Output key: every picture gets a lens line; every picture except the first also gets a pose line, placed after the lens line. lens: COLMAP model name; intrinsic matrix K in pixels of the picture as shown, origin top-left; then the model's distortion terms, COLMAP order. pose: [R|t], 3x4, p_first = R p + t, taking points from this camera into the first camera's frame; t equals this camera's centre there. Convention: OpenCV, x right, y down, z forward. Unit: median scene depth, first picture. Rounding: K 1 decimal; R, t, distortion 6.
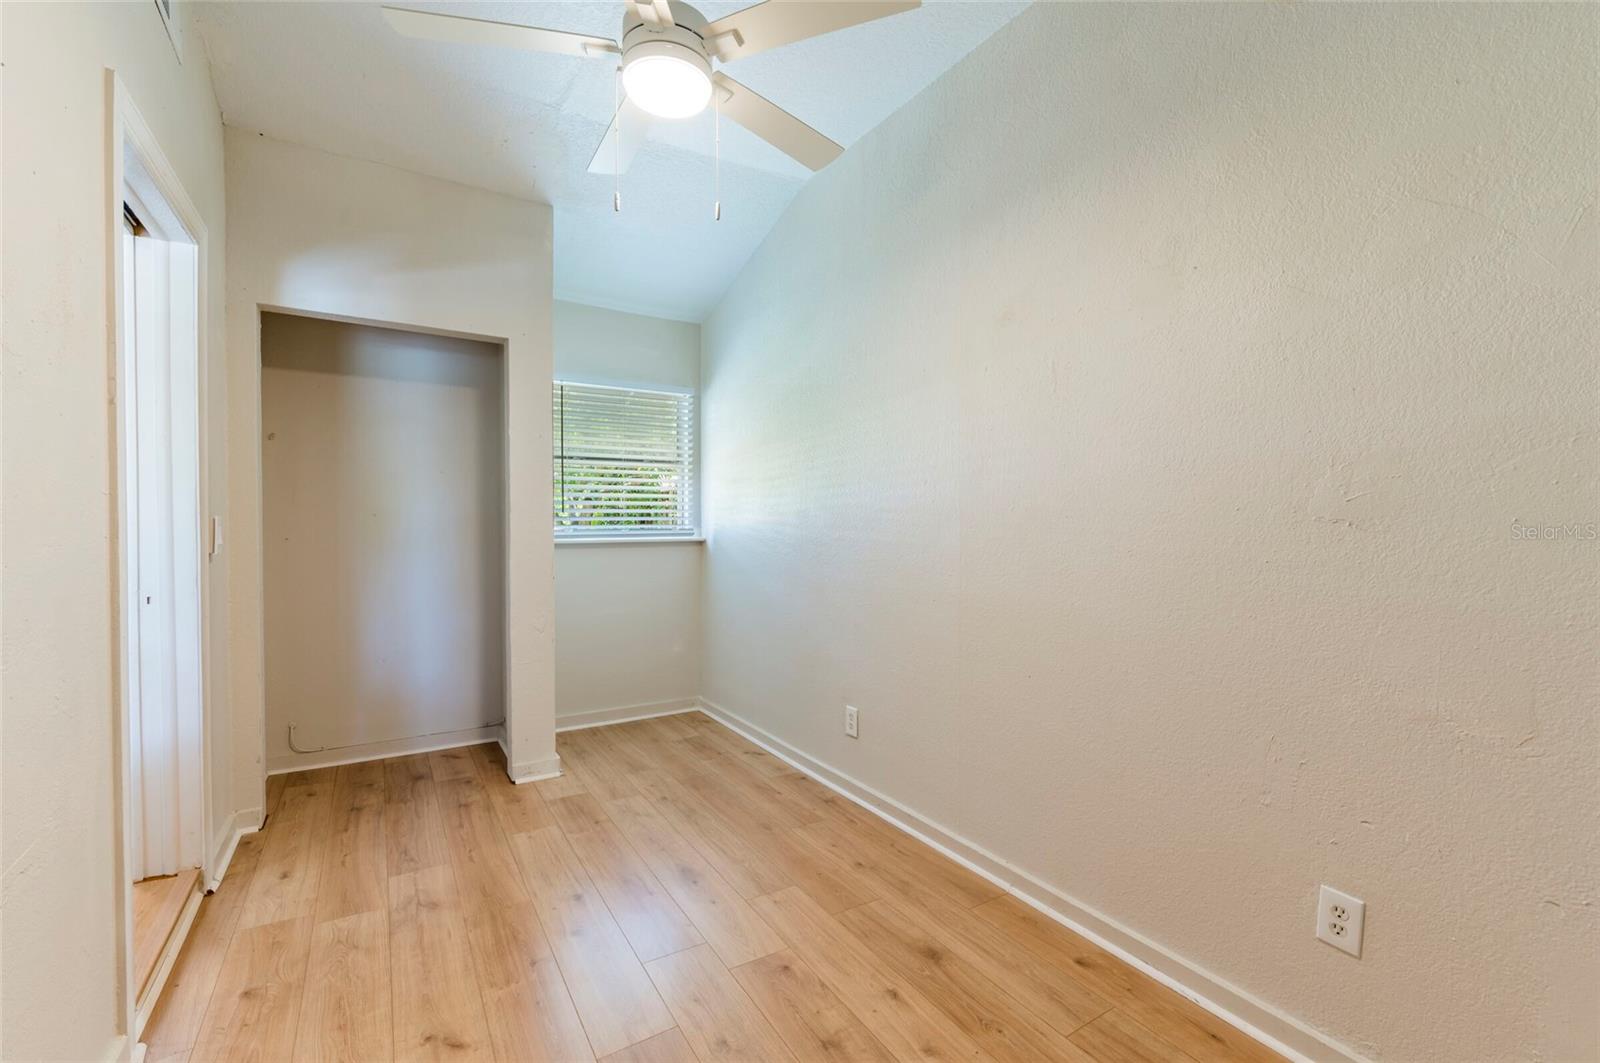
lens RADIAL K [[685.8, 0, 807.7], [0, 685.8, 528.6], [0, 0, 1]] dist [-0.000530, -0.000546]
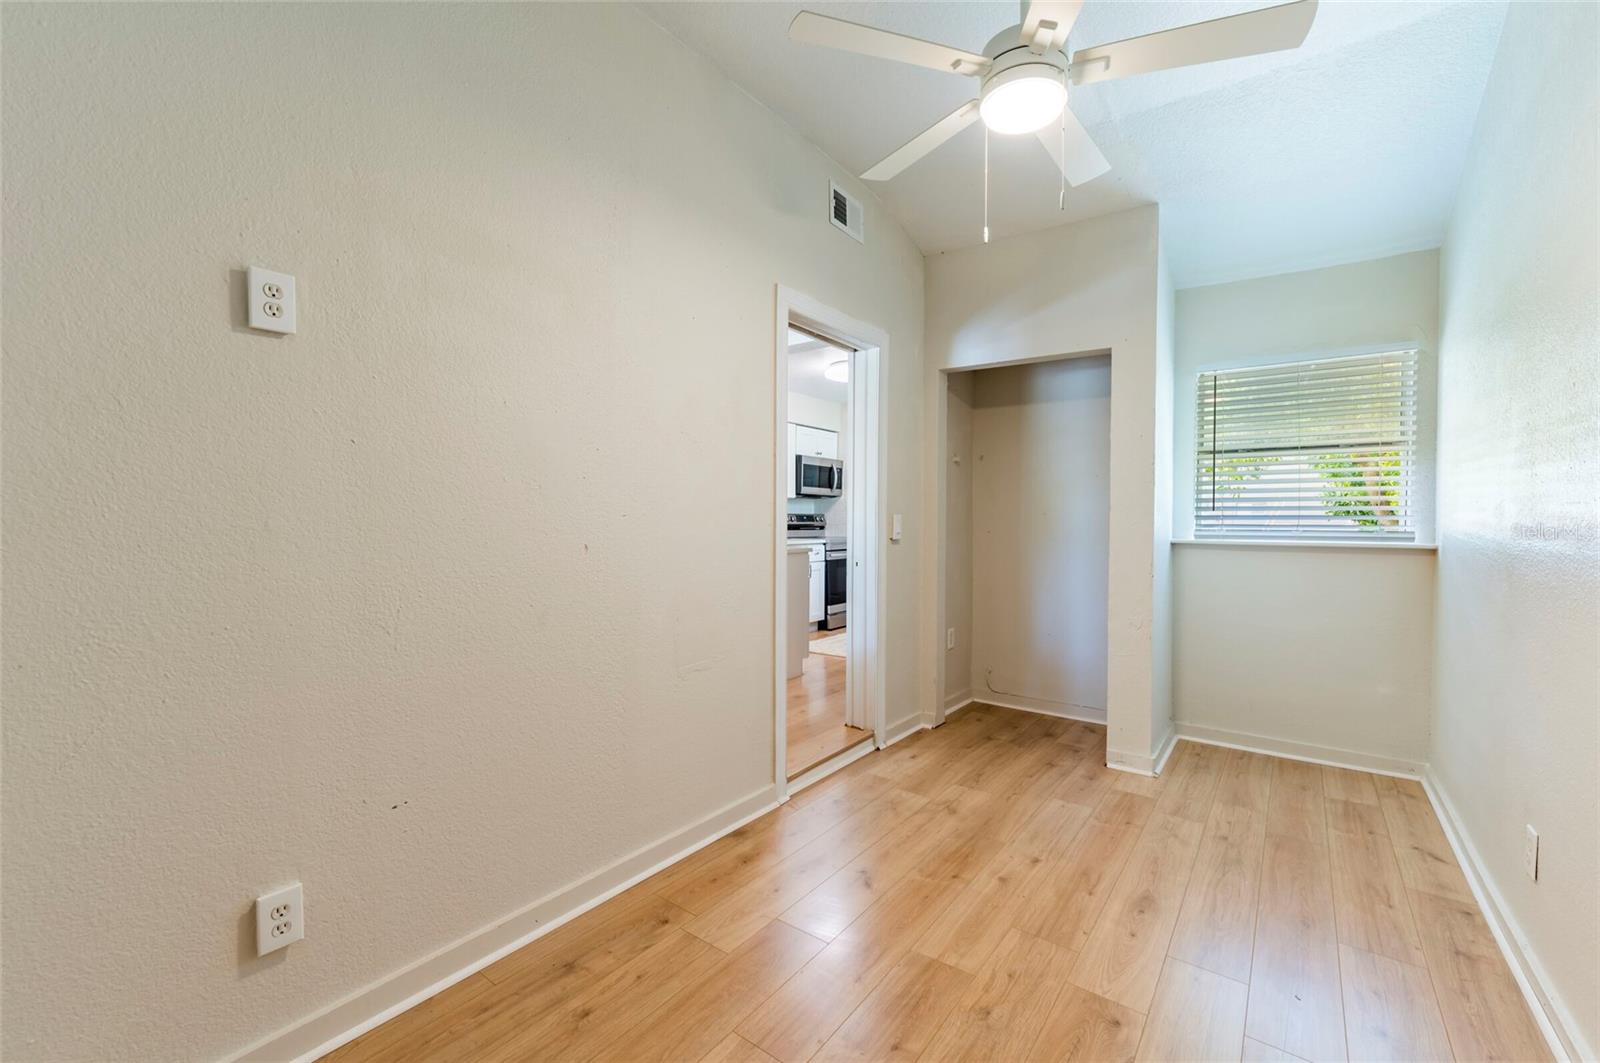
lens RADIAL K [[670.3, 0, 803.2], [0, 670.3, 528.1], [0, 0, 1]] dist [-0.000561, -0.000174]
pose [[0.365425, 0.014704, -0.930725, 0.391852], [-0.017451, 0.999808, 0.008943, 0.002109], [0.930677, 0.012974, 0.365611, 0.192542]]
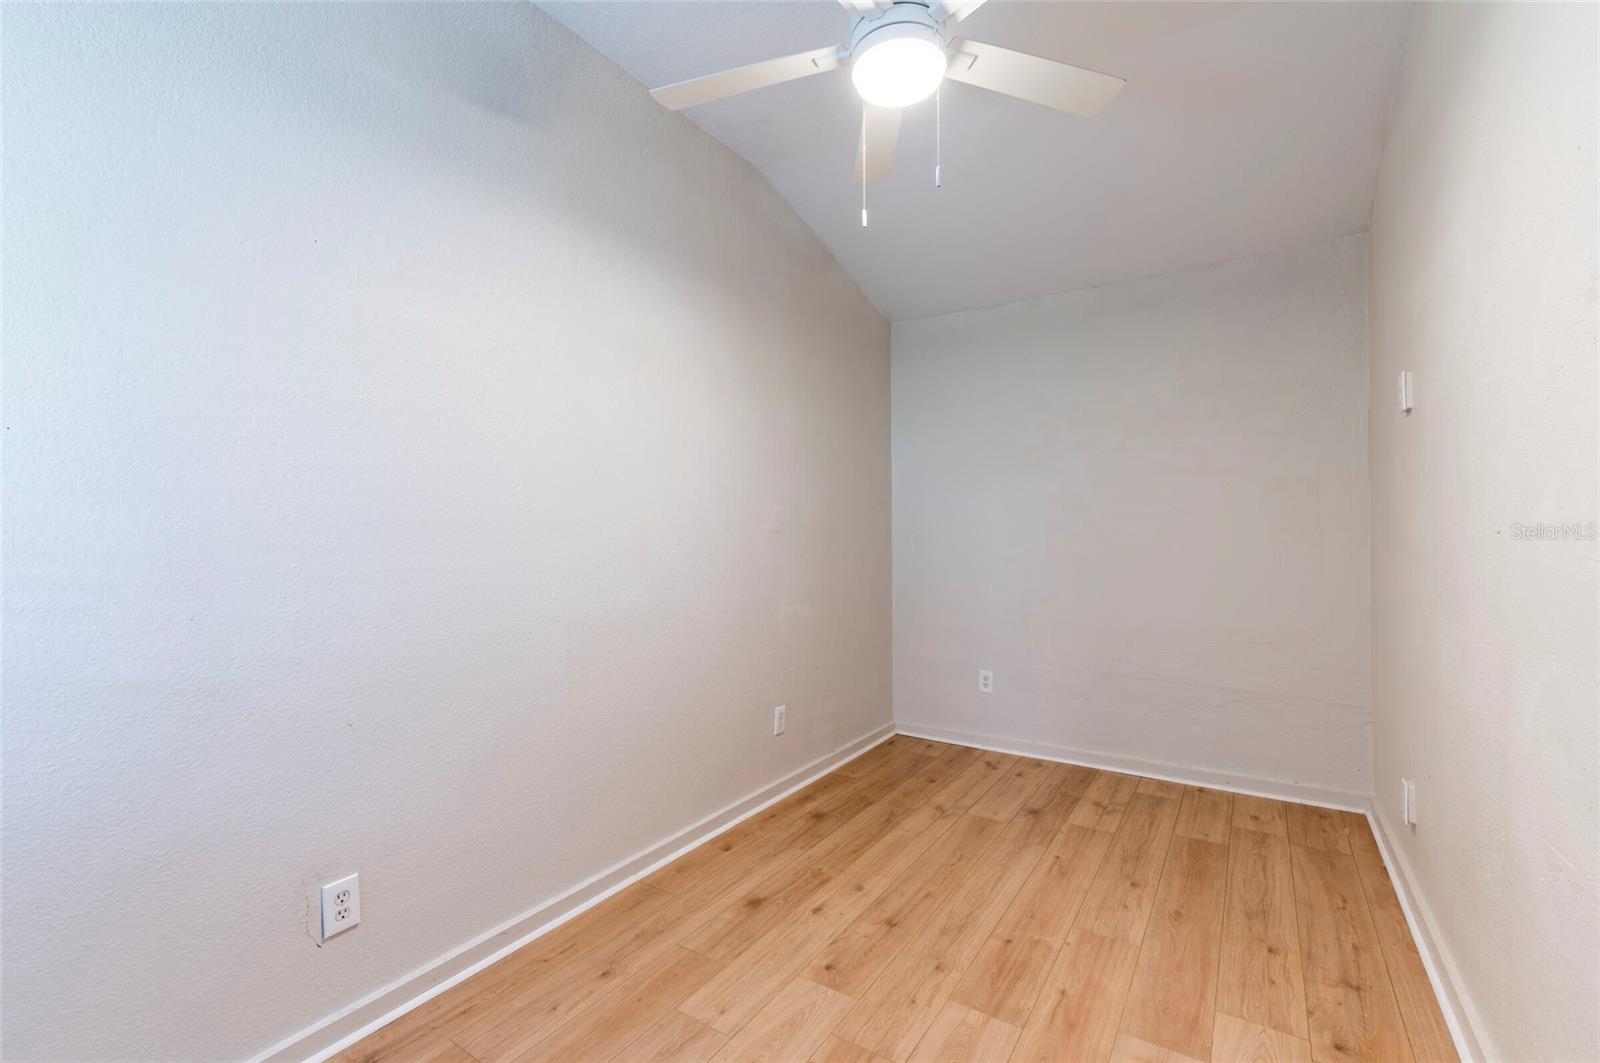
lens RADIAL K [[678.1, 0, 806.5], [0, 678.1, 531.7], [0, 0, 1]] dist [-0.000710, -0.000414]
pose [[-0.414639, 0.002453, 0.909982, -0.602949], [0.017472, 0.999833, 0.005266, -0.011838], [-0.909818, 0.018083, -0.414613, 0.919039]]
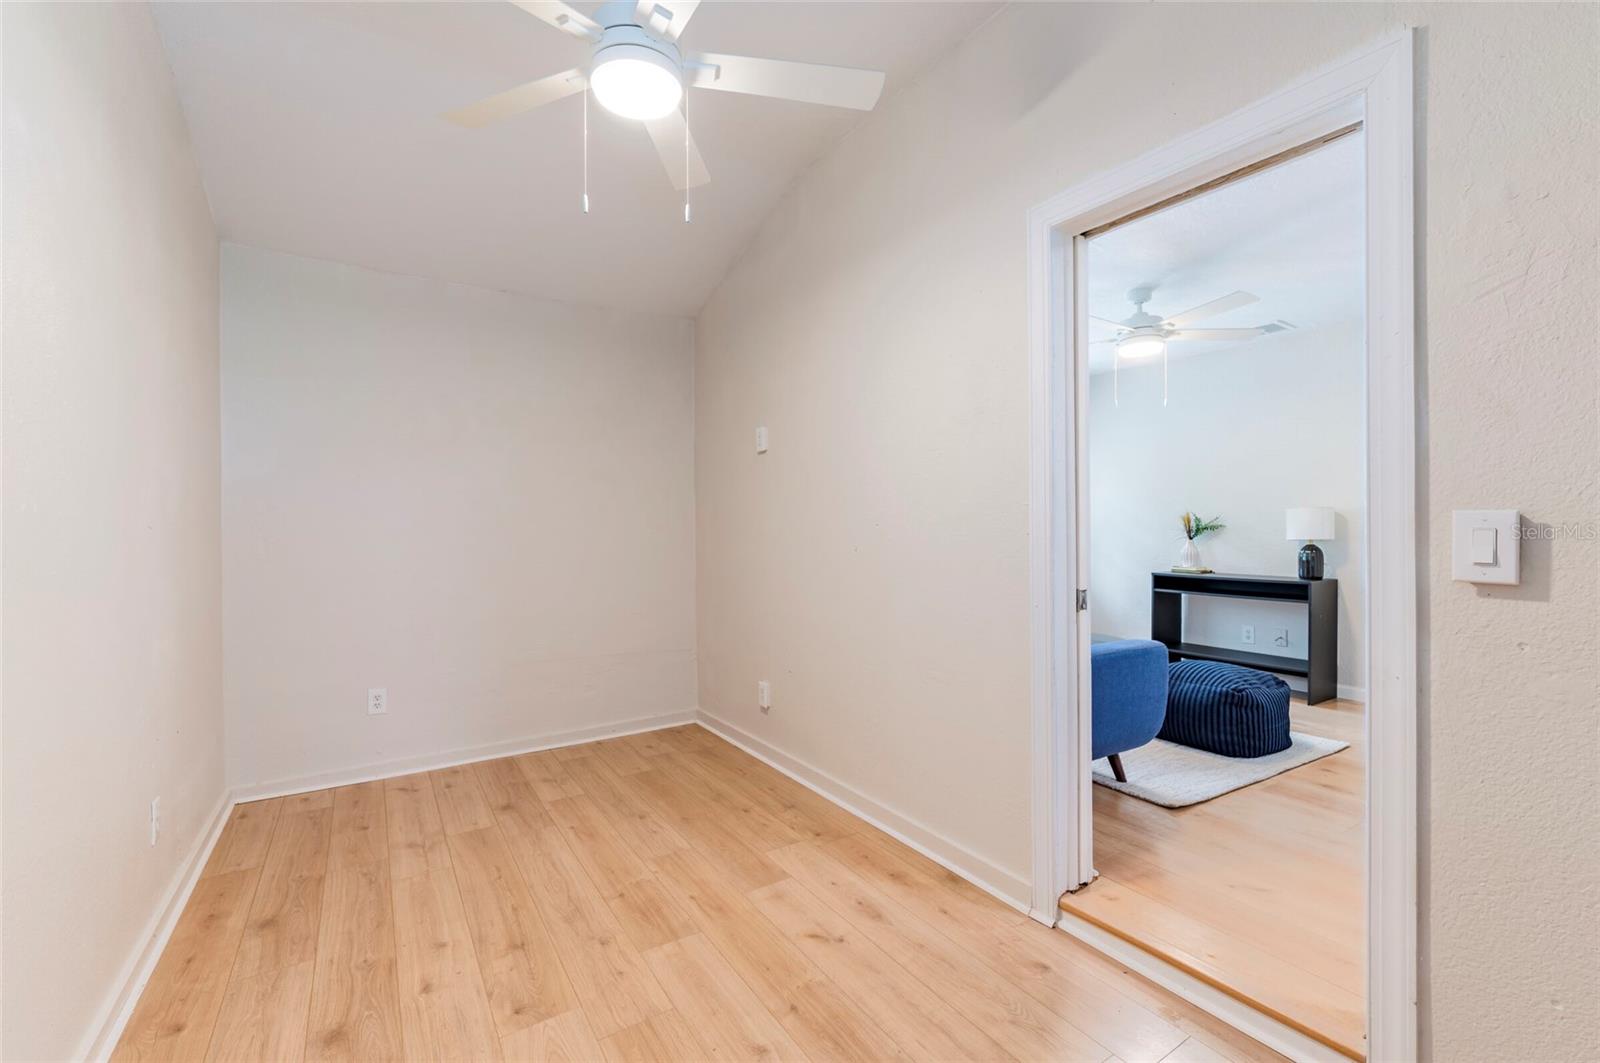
lens RADIAL K [[685.8, 0, 807.7], [0, 685.8, 528.6], [0, 0, 1]] dist [-0.000530, -0.000546]
pose [[-0.999888, 0.008489, -0.012334, -0.265247], [0.008291, 0.999838, 0.016003, -0.012601], [0.012468, 0.015899, -0.999796, 1.223246]]
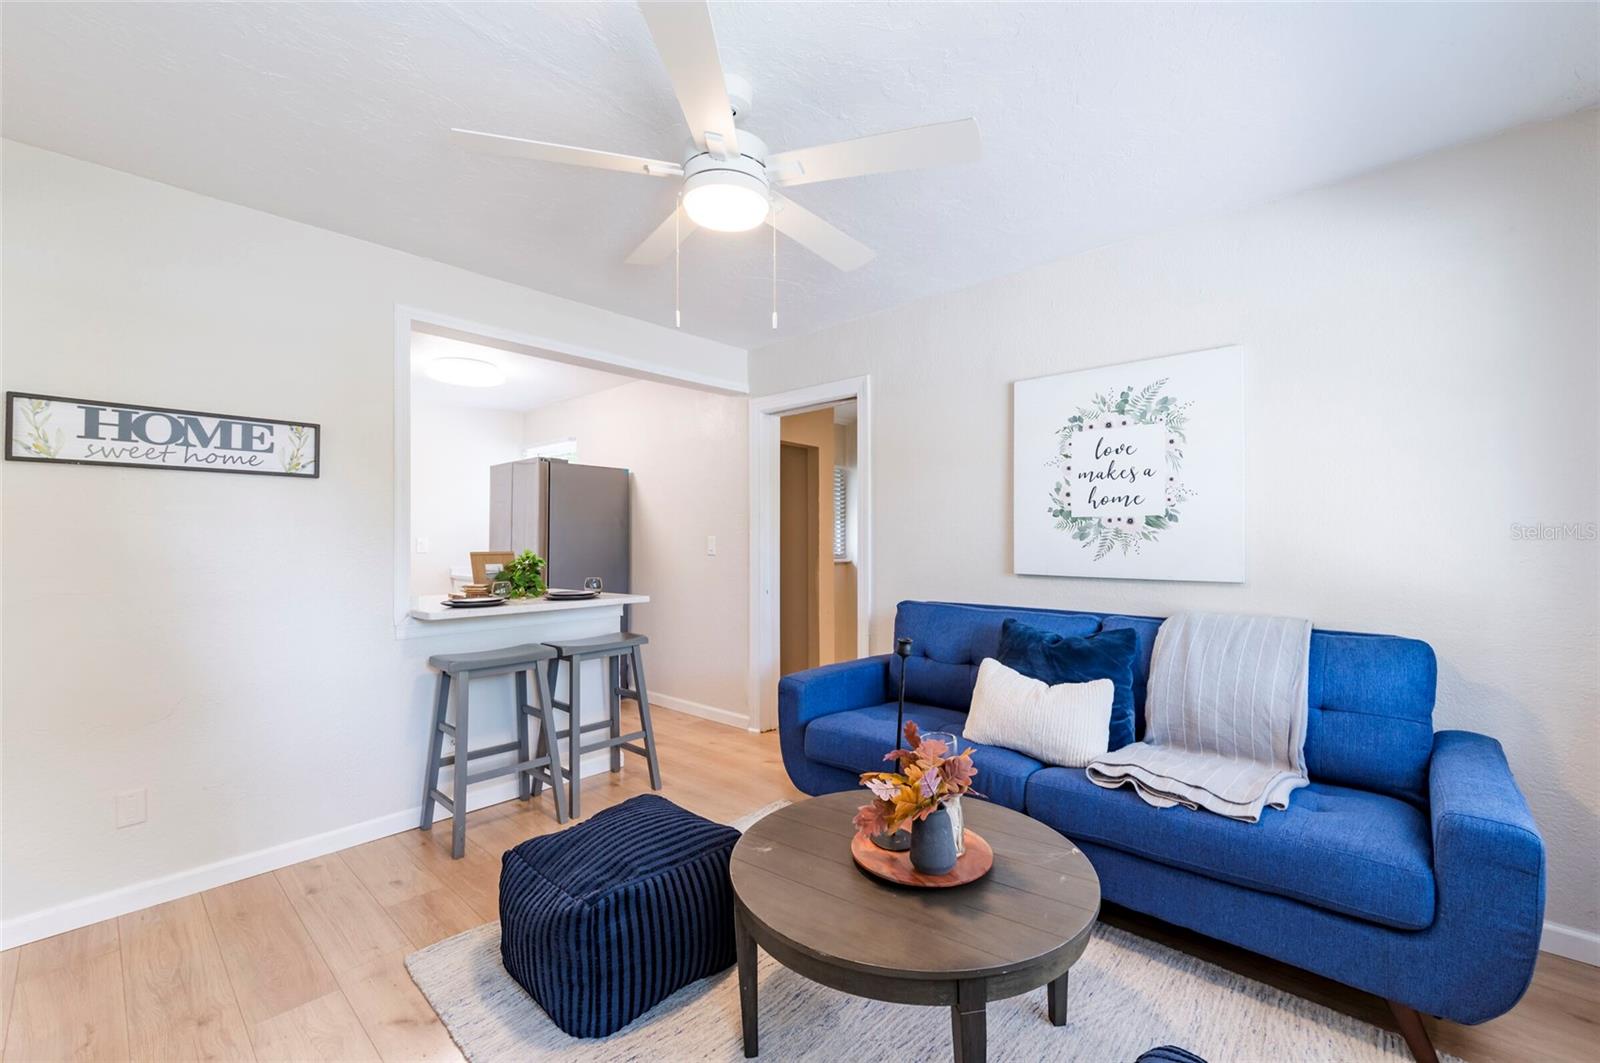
lens RADIAL K [[656.9, 0, 804.4], [0, 656.9, 532.1], [0, 0, 1]] dist [0.000925, 0.000171]
pose [[0.961873, 0.003075, 0.273478, -1.004385], [0.005171, 0.999554, -0.029427, -0.009145], [-0.273447, 0.029719, 0.961428, -0.651532]]
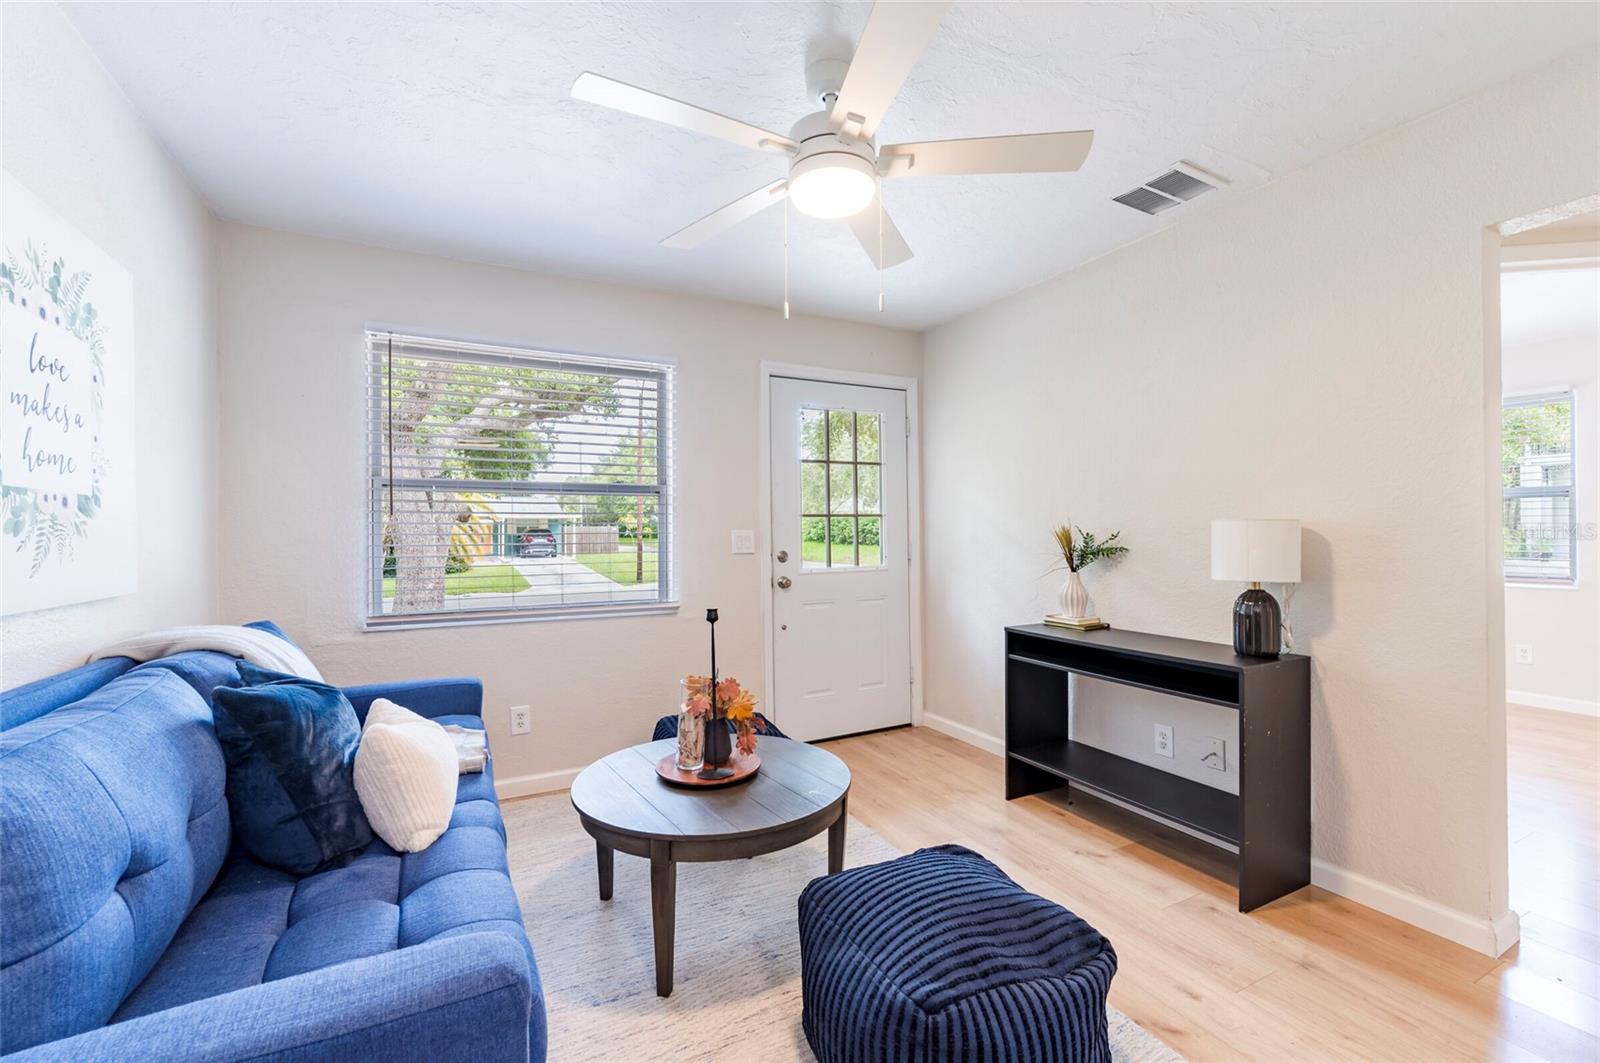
lens RADIAL K [[678.1, 0, 806.5], [0, 678.1, 531.7], [0, 0, 1]] dist [-0.000710, -0.000414]
pose [[-0.996644, 0.010083, 0.081240, -0.930492], [0.011189, 0.999851, 0.013173, -0.026206], [-0.081095, 0.014038, -0.996608, 0.555864]]
